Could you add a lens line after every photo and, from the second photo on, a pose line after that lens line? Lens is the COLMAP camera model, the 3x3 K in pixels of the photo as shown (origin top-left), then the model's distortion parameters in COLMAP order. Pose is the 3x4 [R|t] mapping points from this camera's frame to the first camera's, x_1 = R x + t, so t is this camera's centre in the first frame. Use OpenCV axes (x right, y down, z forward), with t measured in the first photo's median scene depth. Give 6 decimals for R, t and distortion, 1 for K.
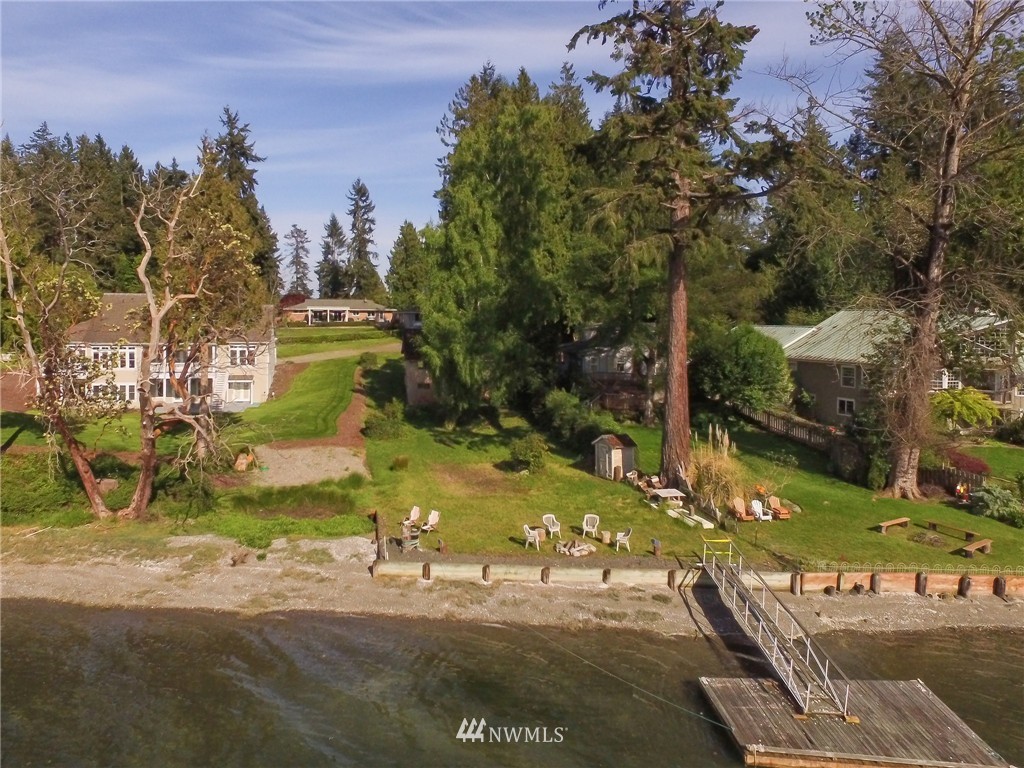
lens RADIAL K [[704.5, 0, 484.8], [0, 704.5, 324.8], [0, 0, 1]] dist [-0.004005, 0.005568]
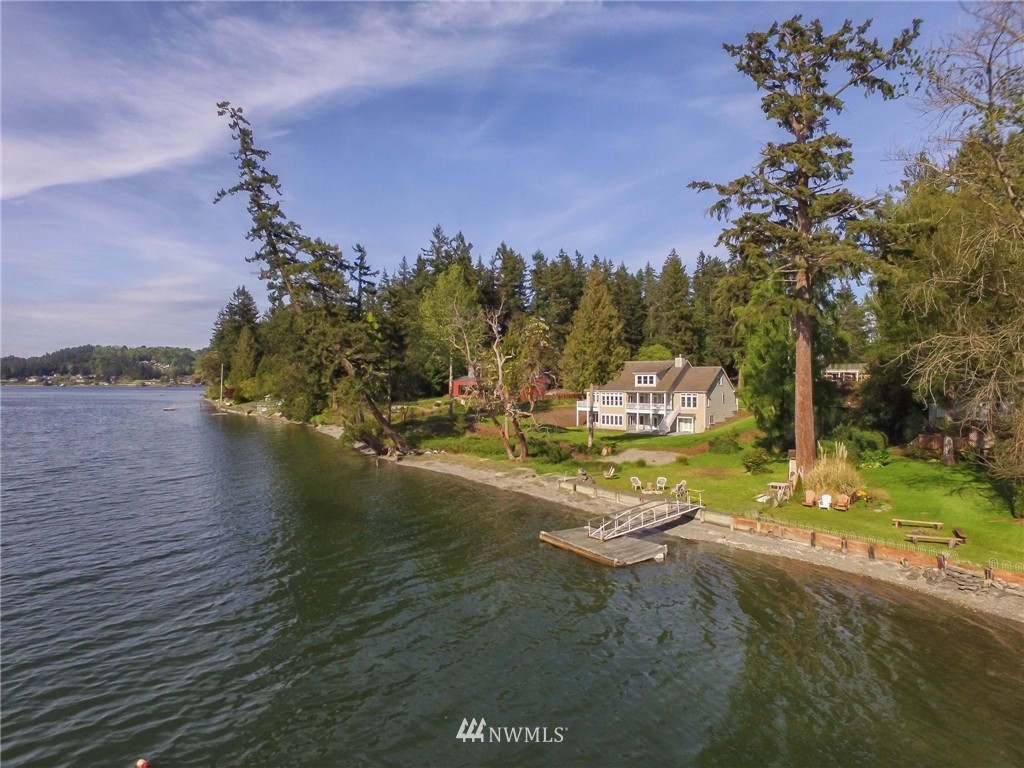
lens RADIAL K [[621.0, 0, 544.4], [0, 621.0, 385.2], [0, 0, 1]] dist [-0.002362, -0.000394]
pose [[0.644888, -0.007021, -0.764245, 0.826315], [-0.004107, 0.999912, -0.012651, 0.051500], [0.764266, 0.011297, 0.644802, -0.149675]]
